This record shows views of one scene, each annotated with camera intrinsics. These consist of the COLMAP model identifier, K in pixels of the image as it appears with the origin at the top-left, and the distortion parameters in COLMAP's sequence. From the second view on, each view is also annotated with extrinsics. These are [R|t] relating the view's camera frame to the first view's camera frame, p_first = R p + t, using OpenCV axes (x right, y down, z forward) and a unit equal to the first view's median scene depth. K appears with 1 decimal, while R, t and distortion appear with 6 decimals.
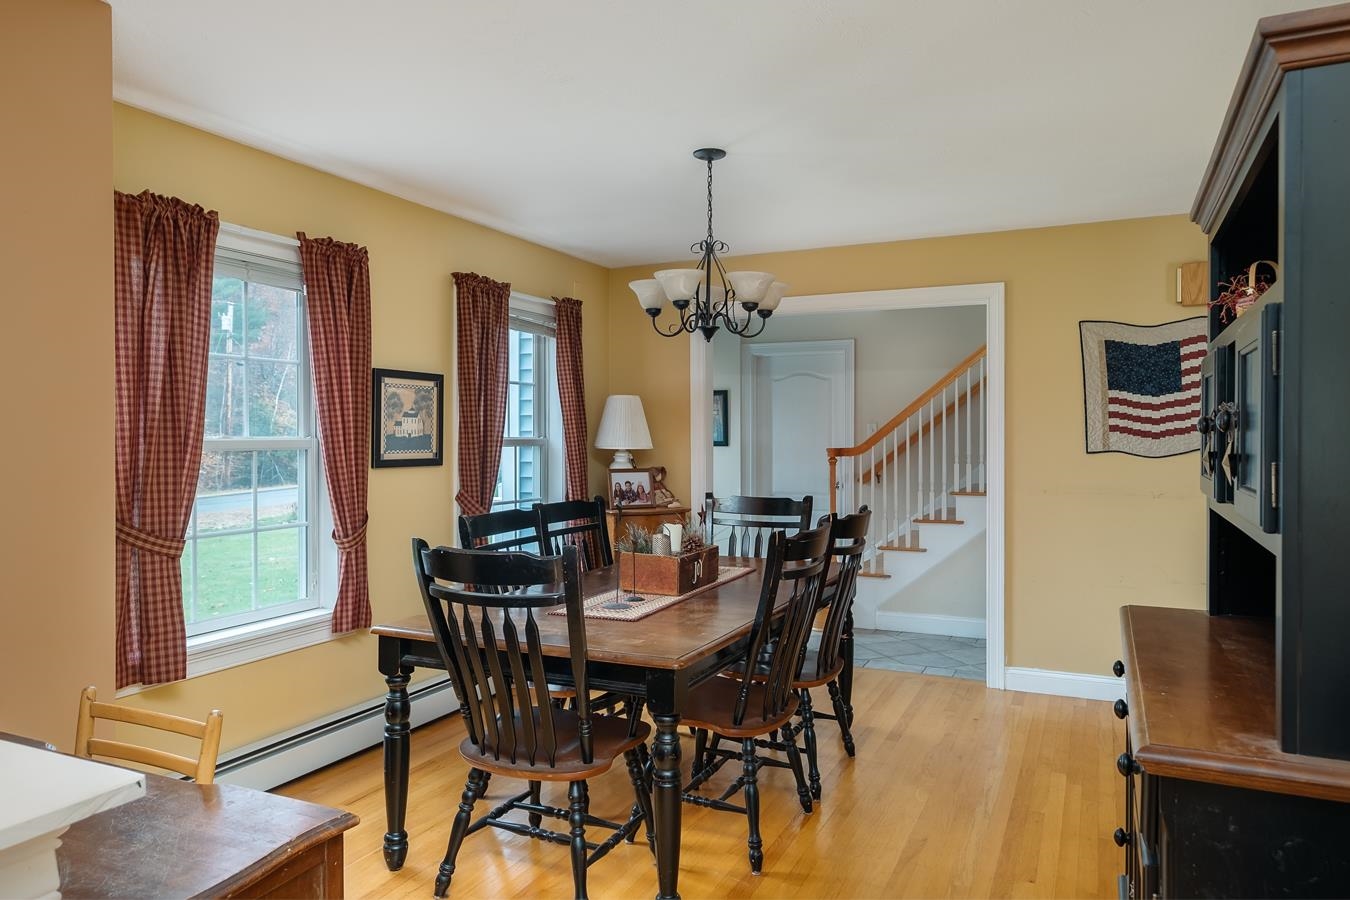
lens RADIAL K [[911.0, 0, 675.0], [0, 911.0, 450.0], [0, 0, 1]] dist [-0.003150, -0.000612]
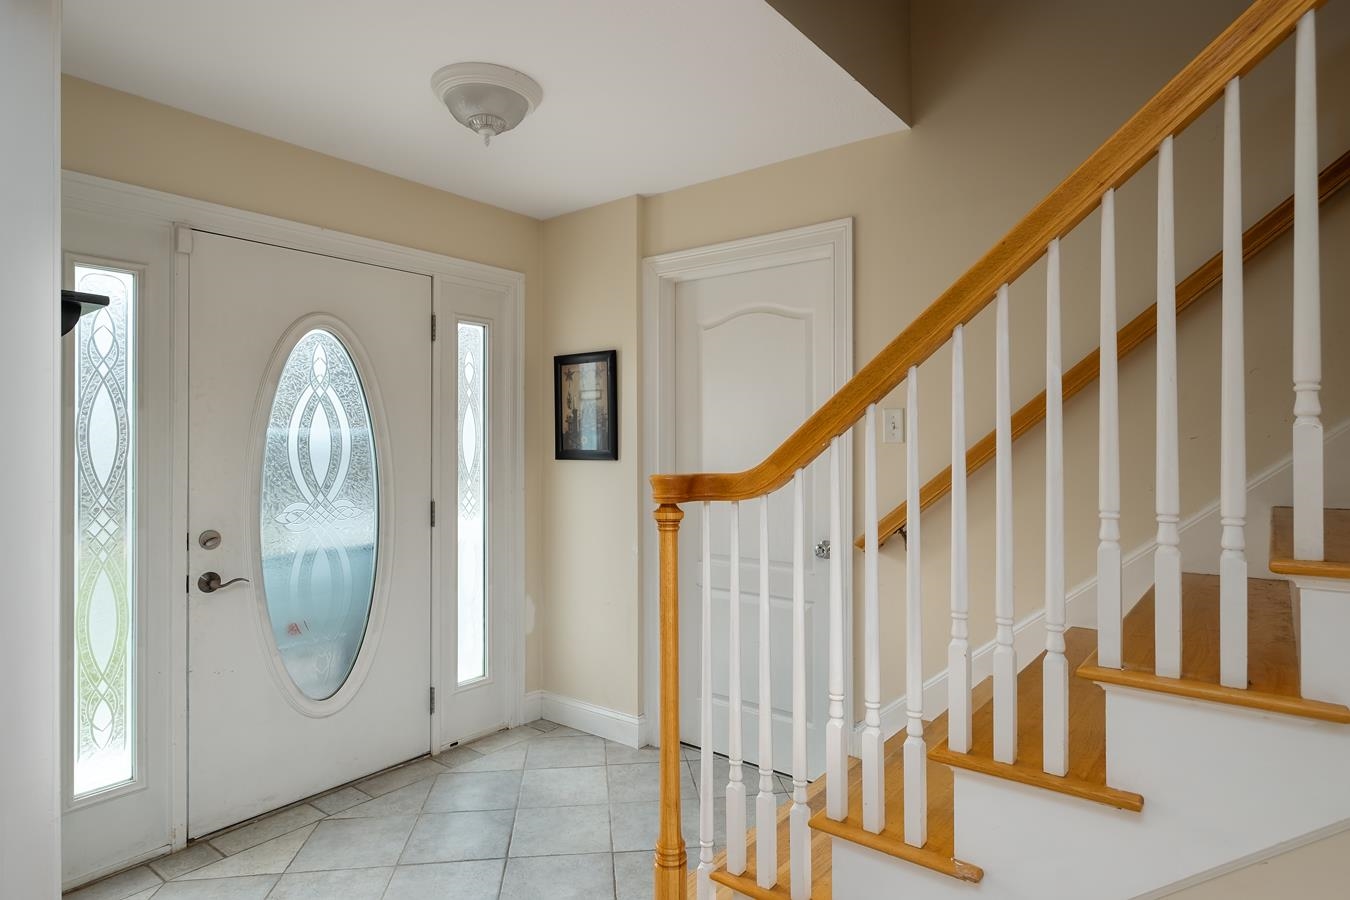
lens RADIAL K [[768.8, 0, 675.0], [0, 768.8, 450.0], [0, 0, 1]] dist [-0.005673, -0.001518]
pose [[0.976568, 0.000323, -0.215208, 0.299885], [-0.002142, 0.999964, -0.008219, -0.010623], [0.215197, 0.008488, 0.976534, 0.966825]]
